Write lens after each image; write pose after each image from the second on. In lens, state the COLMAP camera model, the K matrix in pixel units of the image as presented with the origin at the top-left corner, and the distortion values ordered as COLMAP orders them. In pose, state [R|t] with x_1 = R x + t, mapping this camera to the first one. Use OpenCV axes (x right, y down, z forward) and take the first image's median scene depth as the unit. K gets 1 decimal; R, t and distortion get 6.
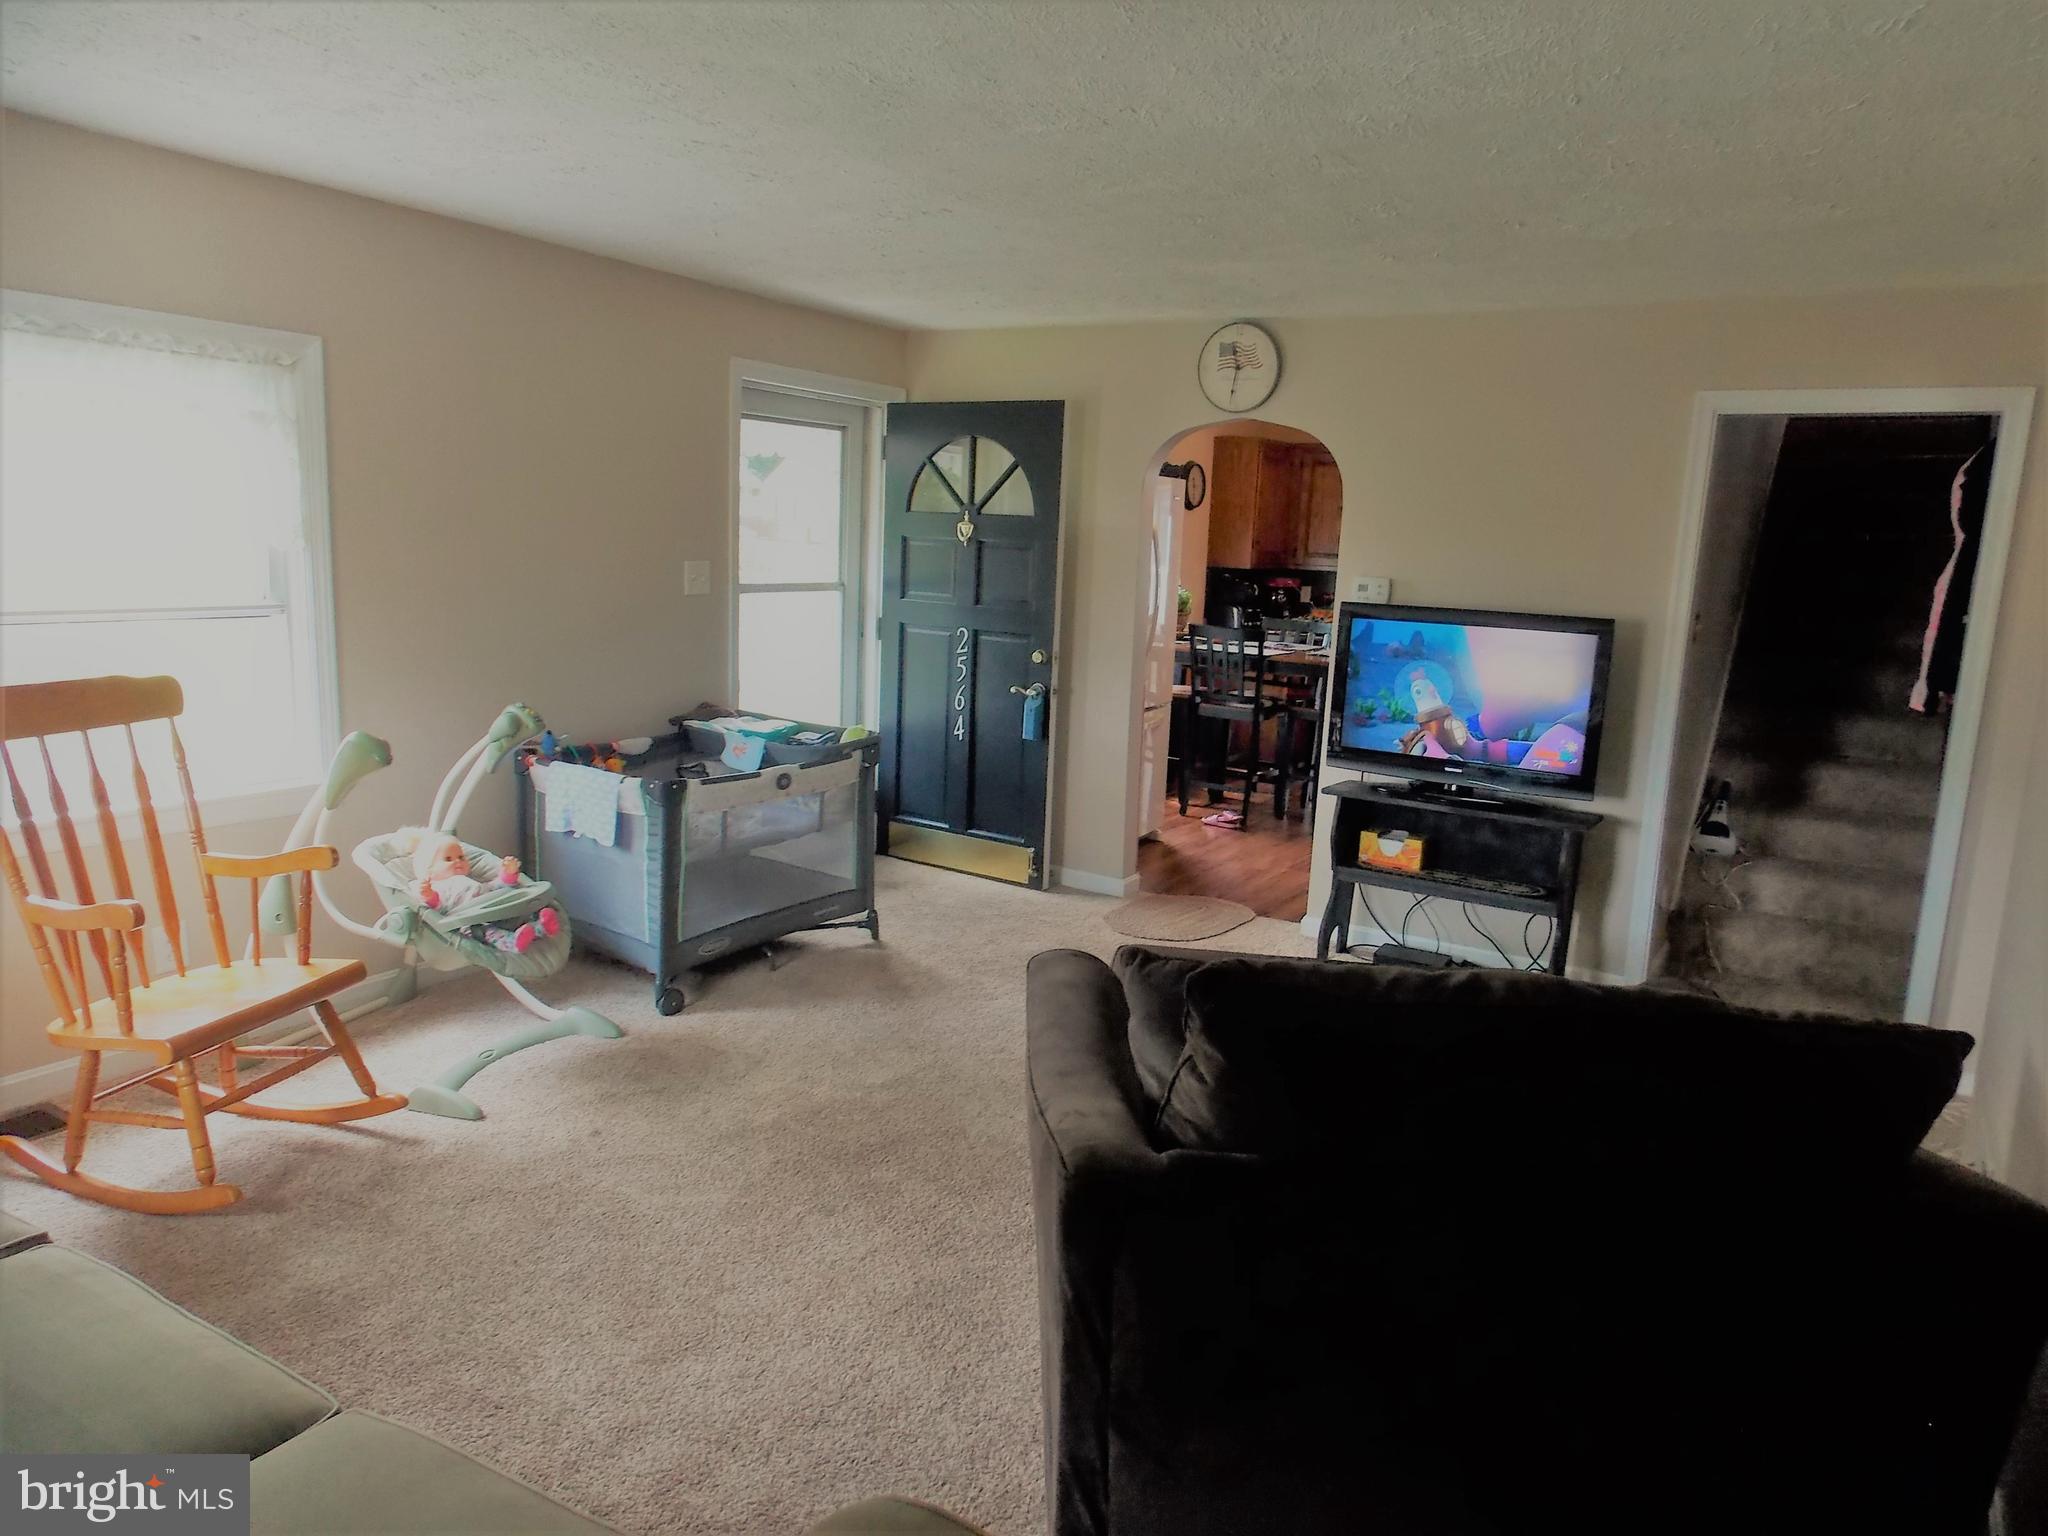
lens RADIAL K [[1349.0, 0, 1021.6], [0, 1349.0, 766.3], [0, 0, 1]] dist [-0.007996, 0.005532]
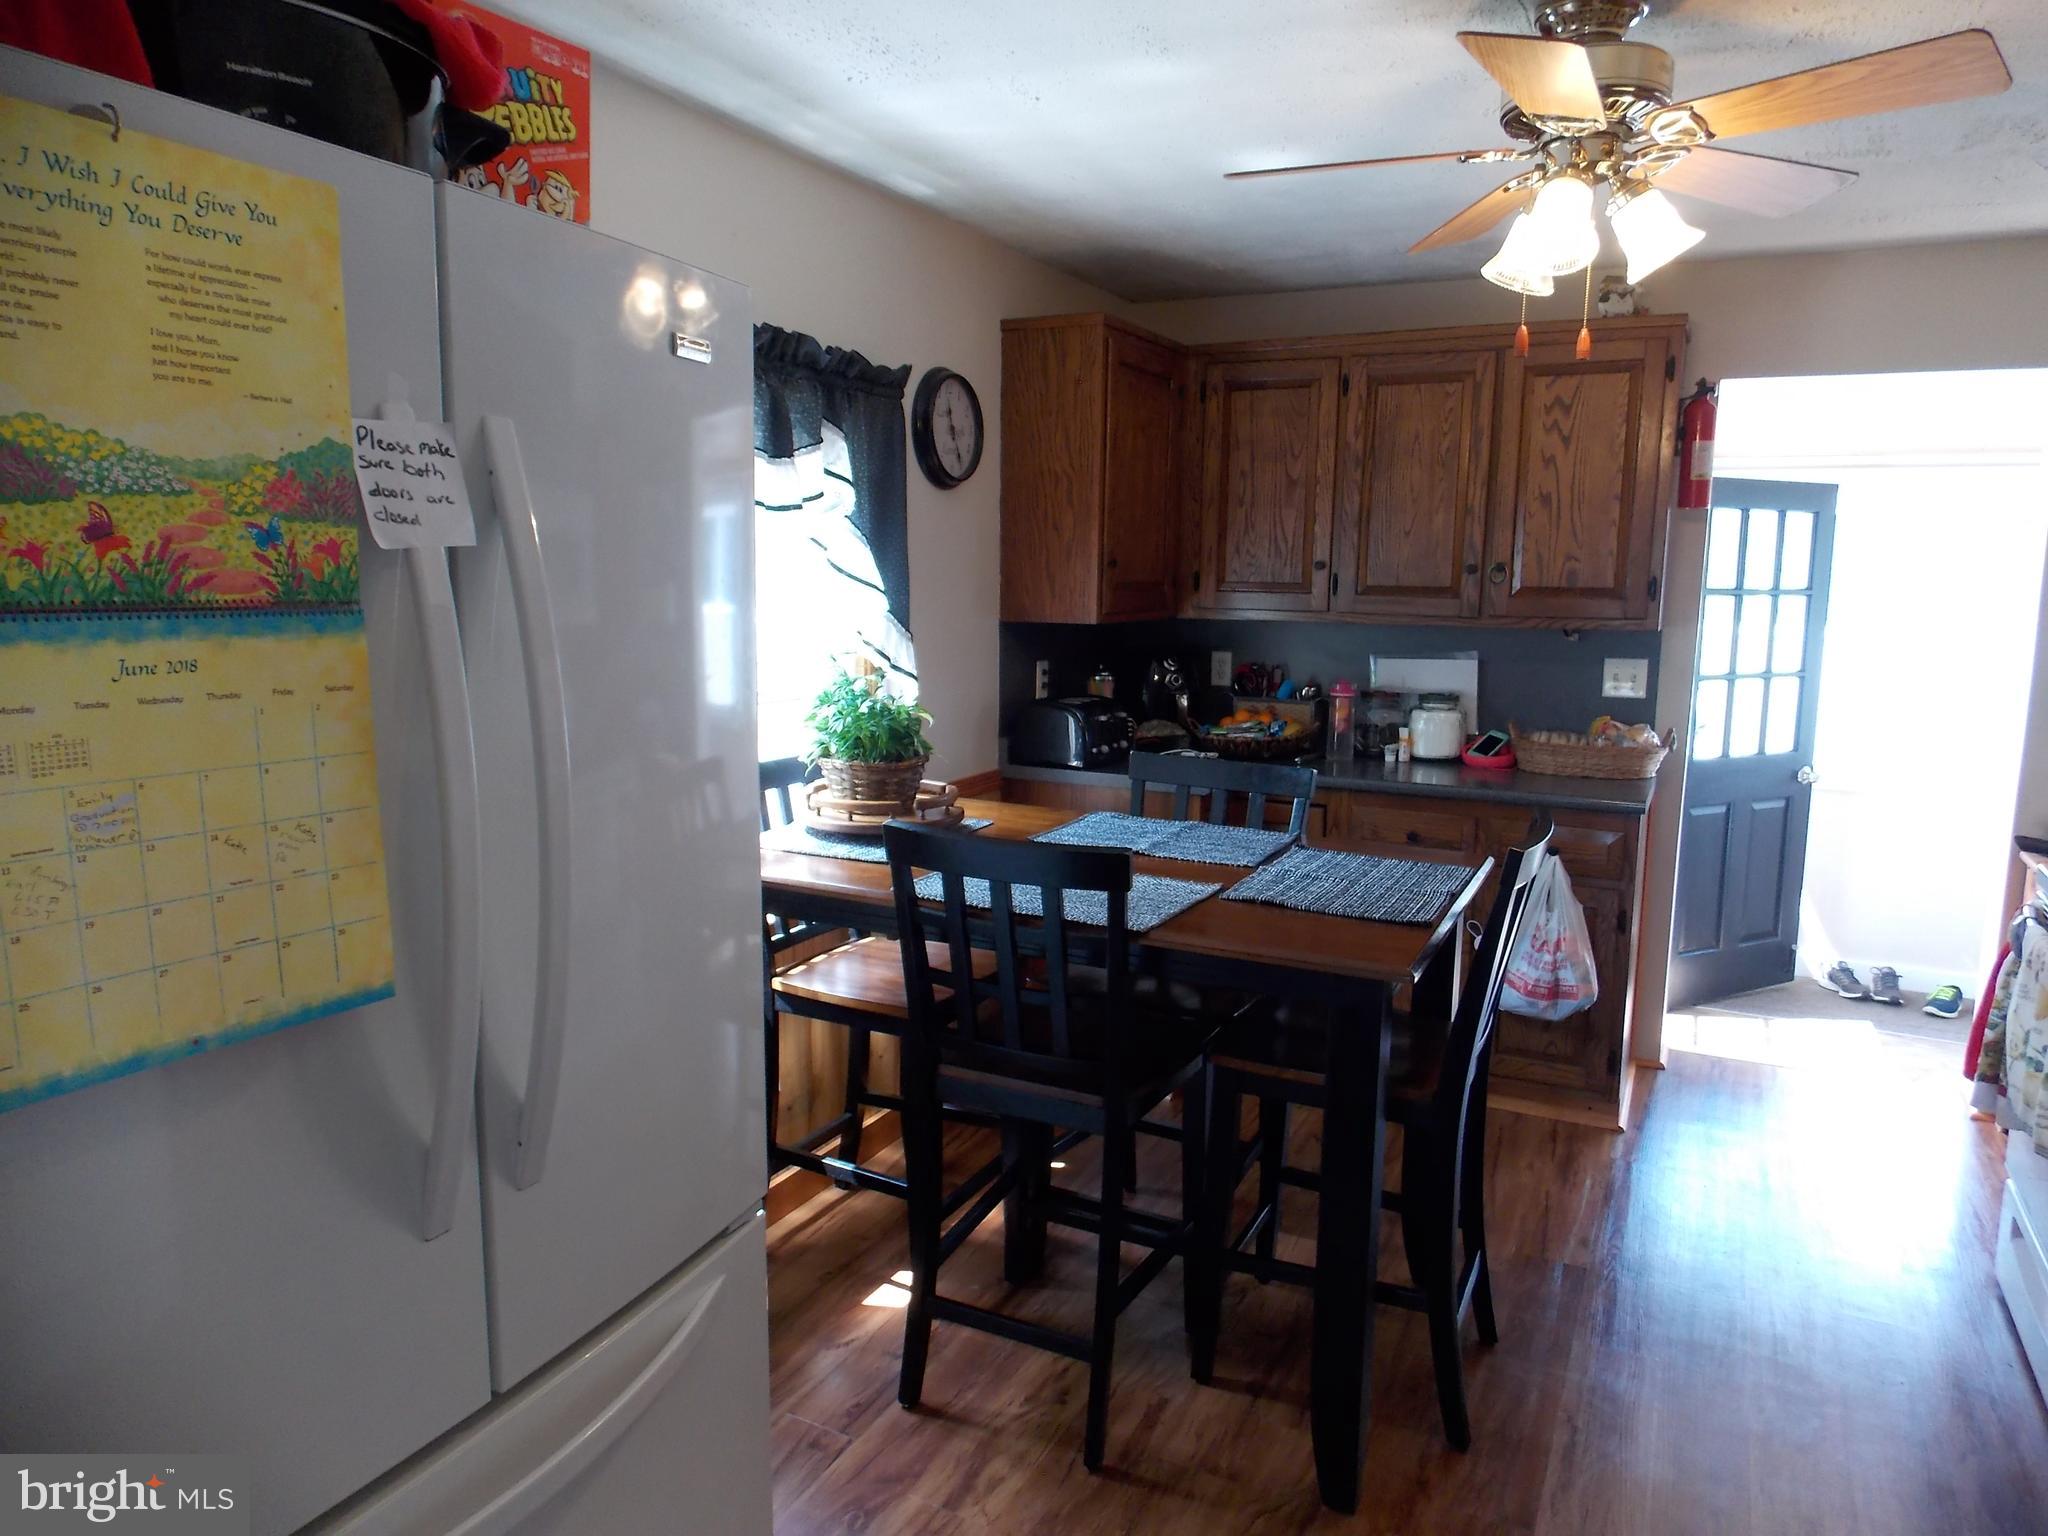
lens RADIAL K [[1349.0, 0, 1025.9], [0, 1349.0, 769.7], [0, 0, 1]] dist [-0.007996, 0.005532]
pose [[0.995879, -0.044538, 0.079001, 0.109988], [0.047074, 0.998425, -0.030531, -0.087509], [-0.077517, 0.034124, 0.996407, 0.573091]]
